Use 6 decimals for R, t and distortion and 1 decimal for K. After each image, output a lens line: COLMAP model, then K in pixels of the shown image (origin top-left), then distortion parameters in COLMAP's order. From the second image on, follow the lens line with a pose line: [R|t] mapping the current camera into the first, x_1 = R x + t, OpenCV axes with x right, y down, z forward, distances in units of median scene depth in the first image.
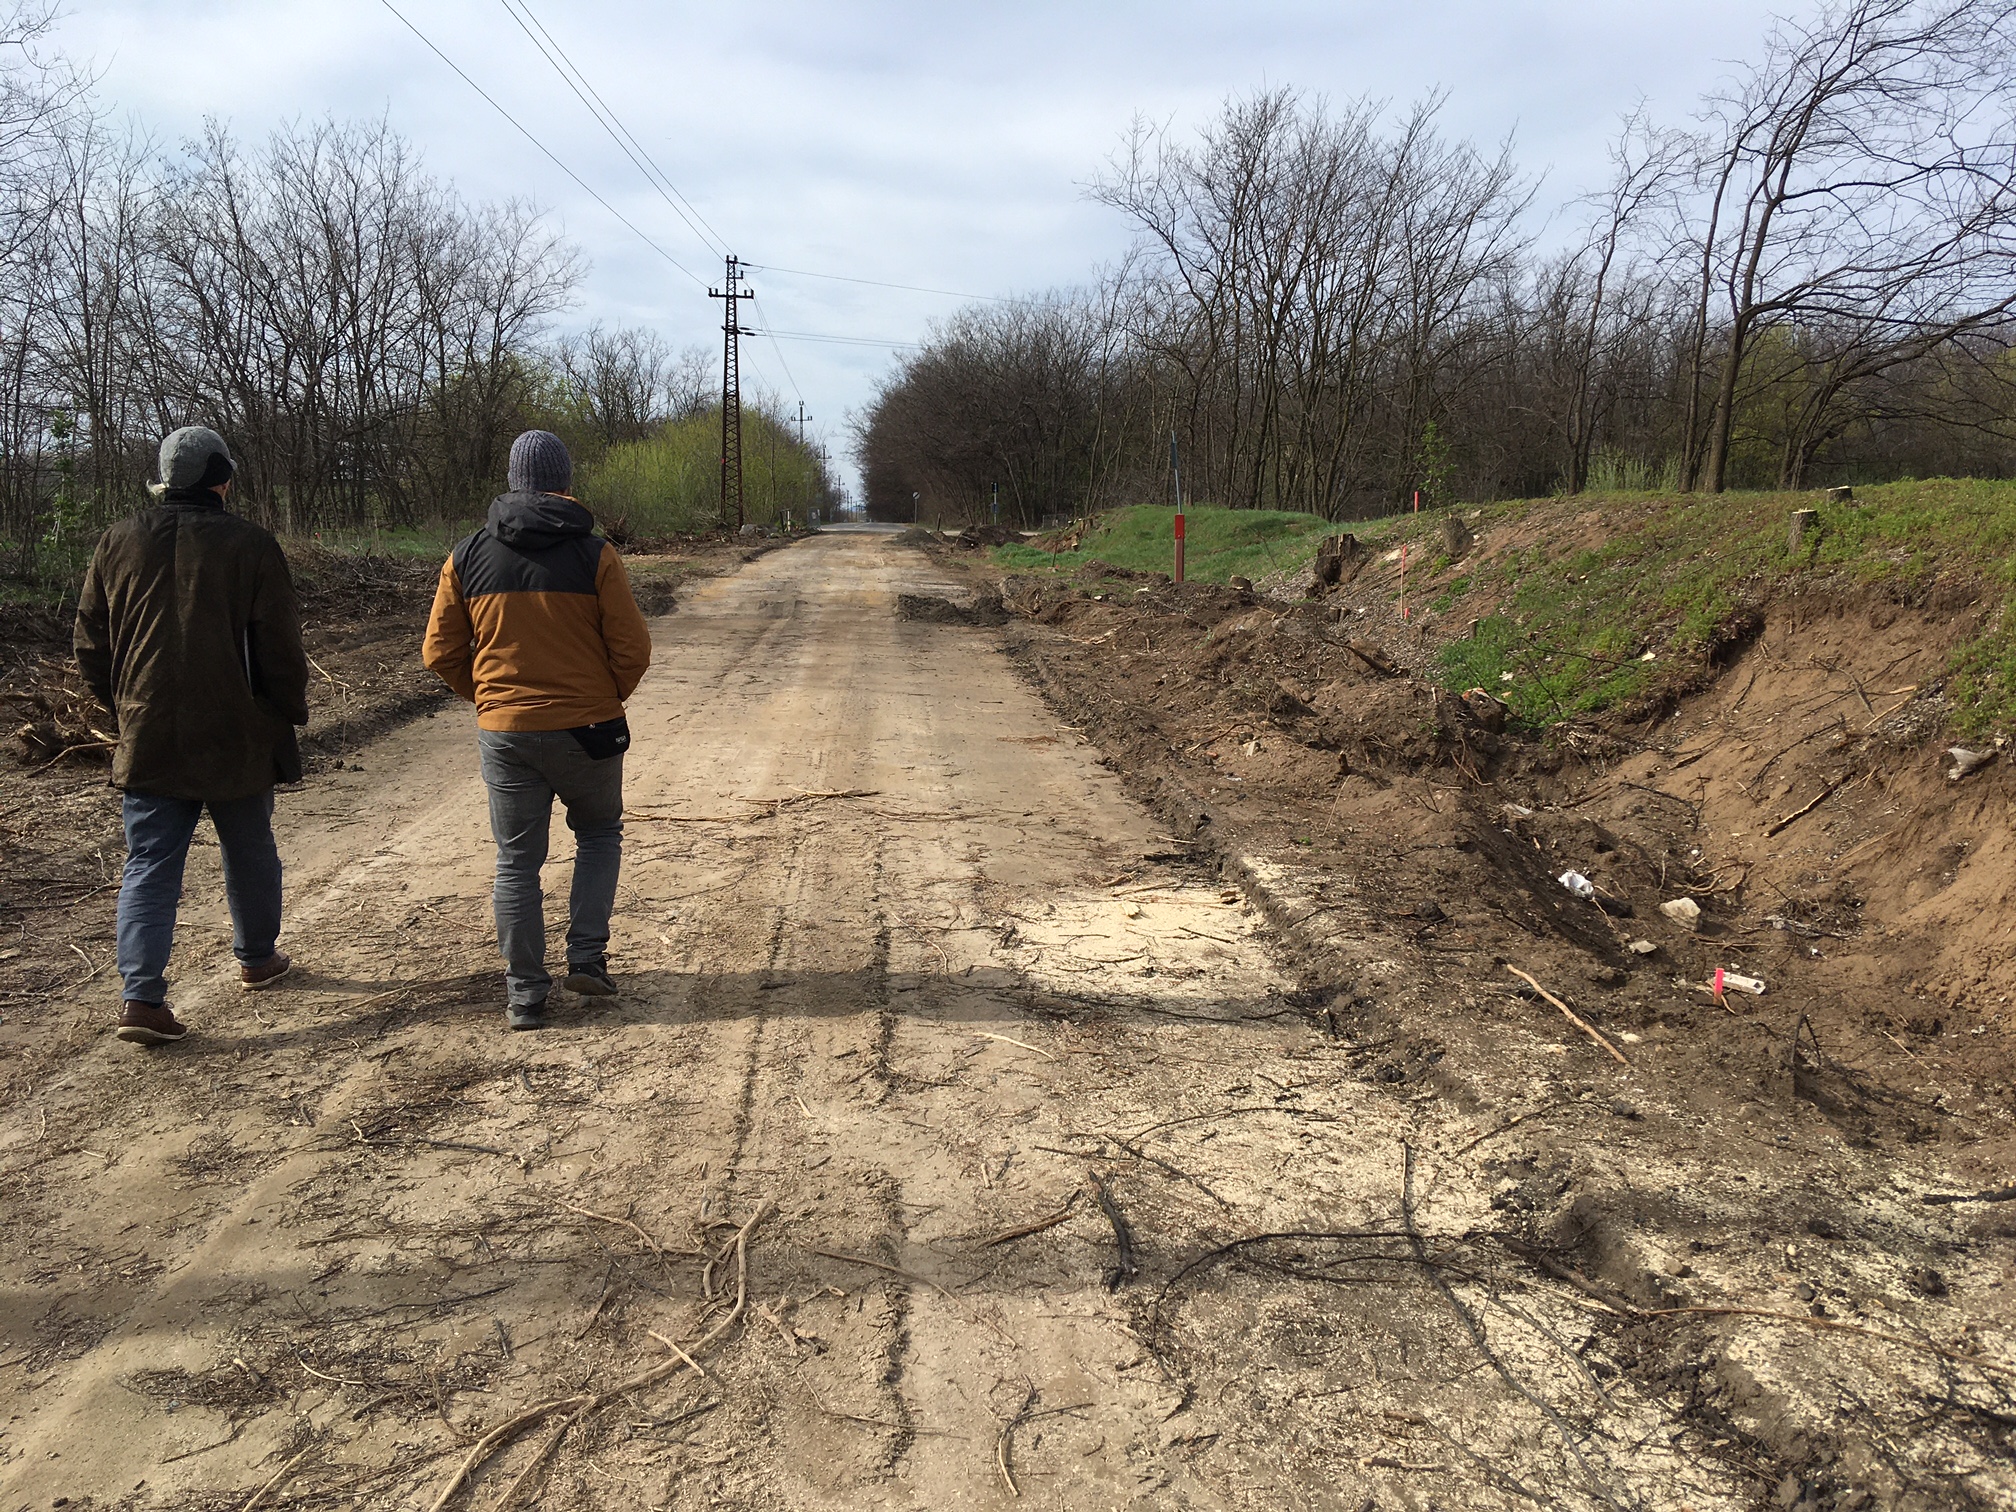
lens RADIAL K [[1687.5, 0, 1002.3], [0, 1687.5, 754.9], [0, 0, 1]] dist [0.112619, -0.170639]
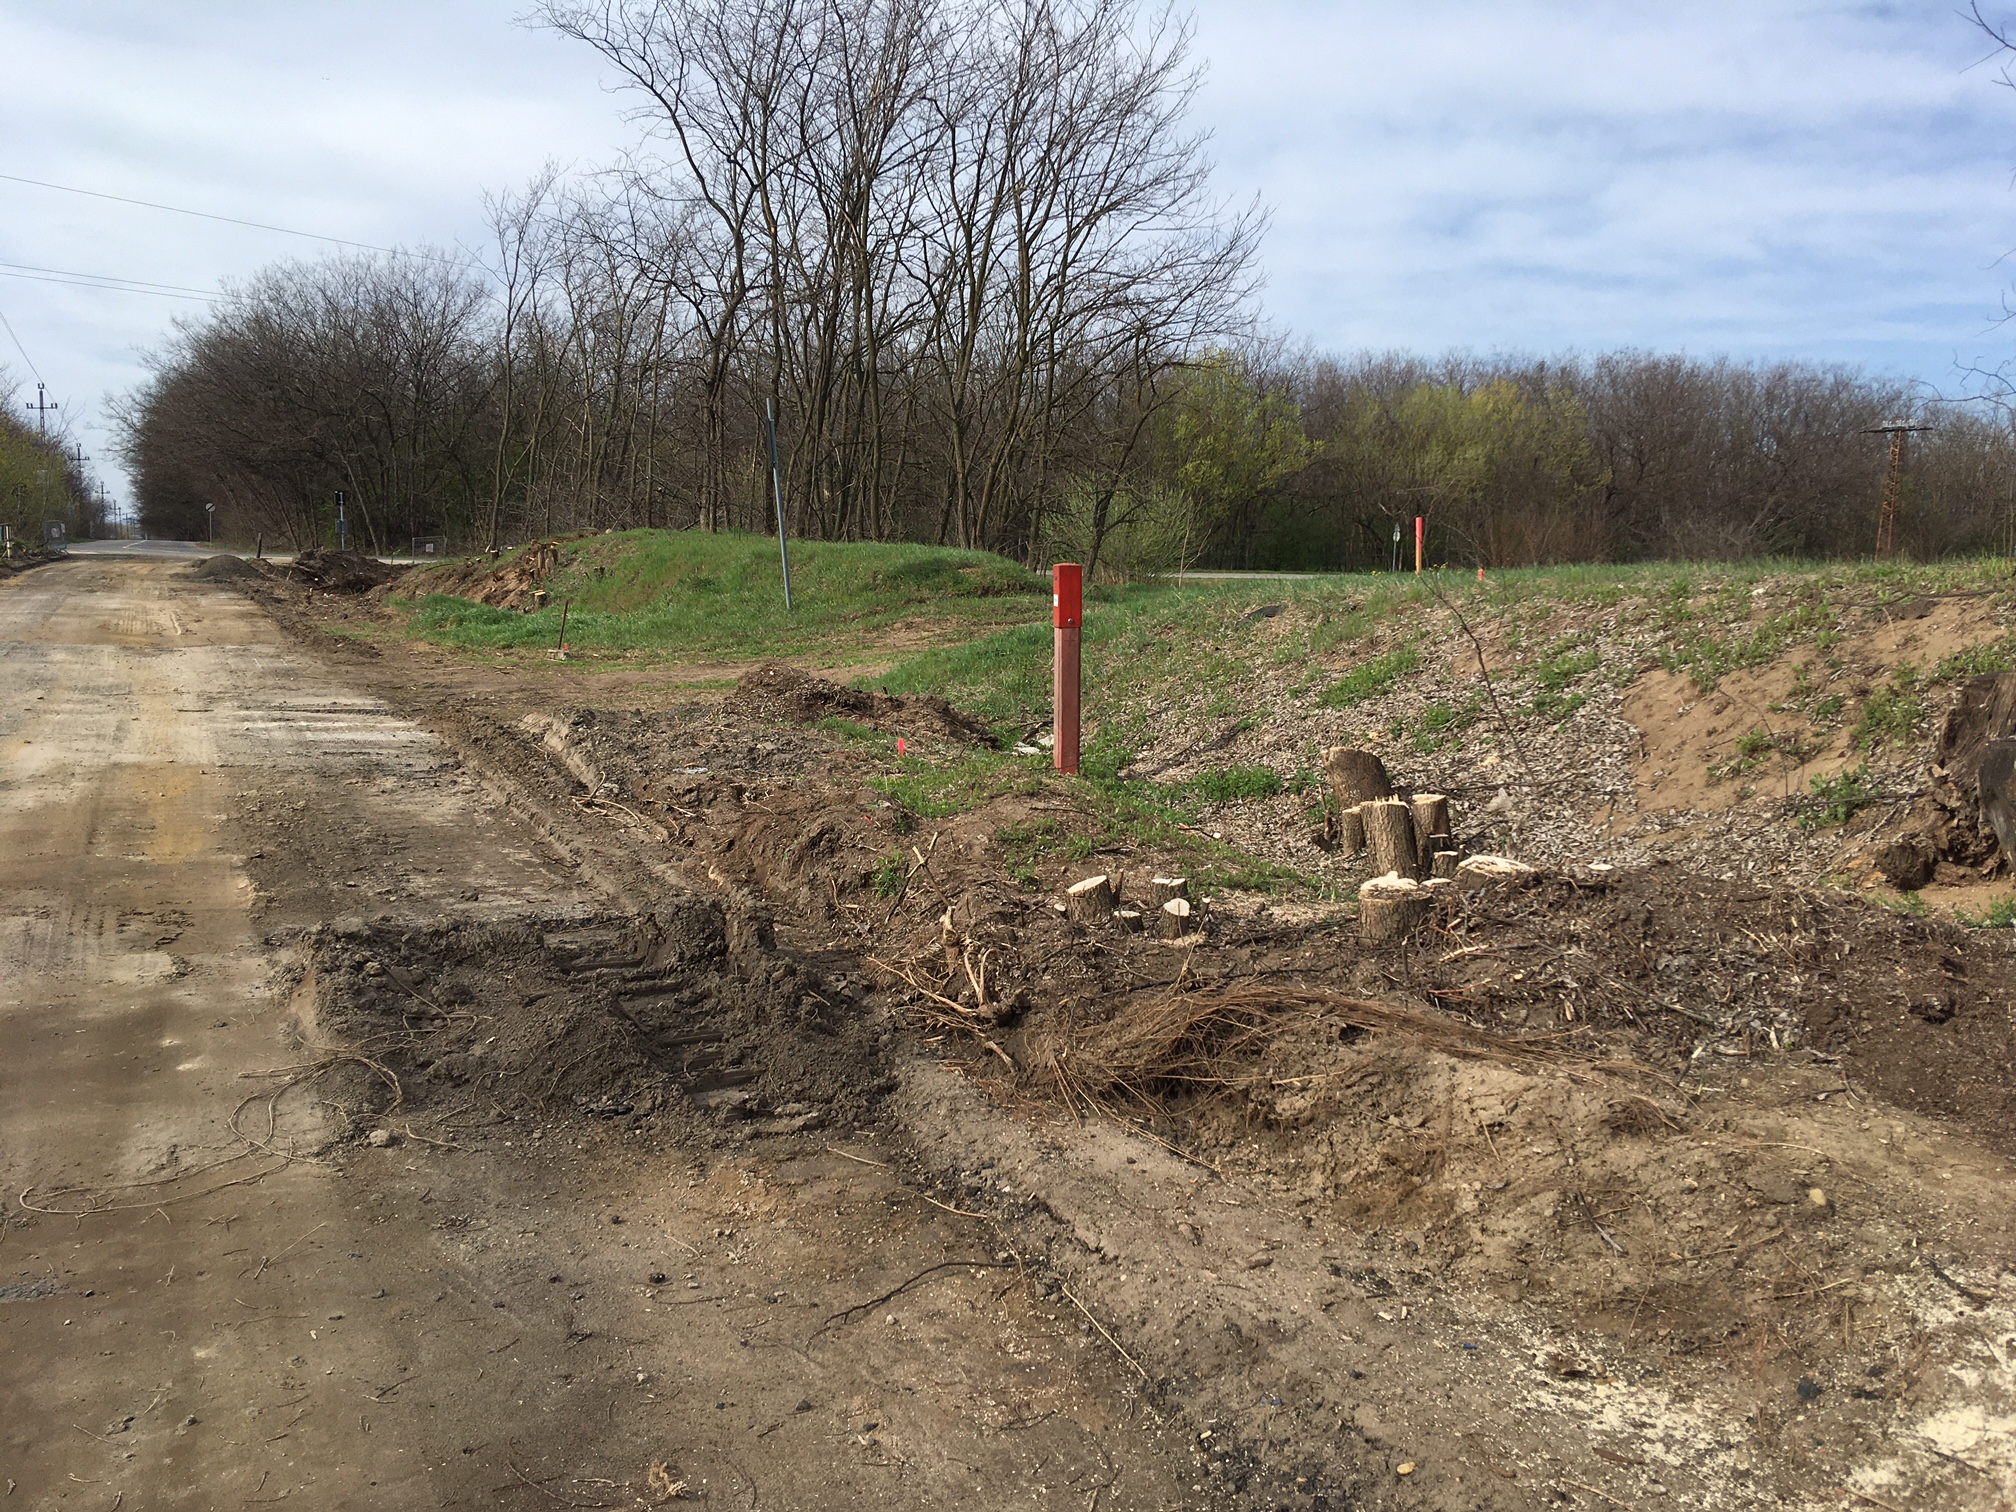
lens RADIAL K [[1687.5, 0, 1002.3], [0, 1687.5, 754.9], [0, 0, 1]] dist [0.112619, -0.170639]
pose [[0.927793, -0.034687, 0.371478, -0.012310], [0.039869, 0.999185, -0.006276, -0.023223], [-0.370958, 0.020633, 0.928420, 0.155730]]
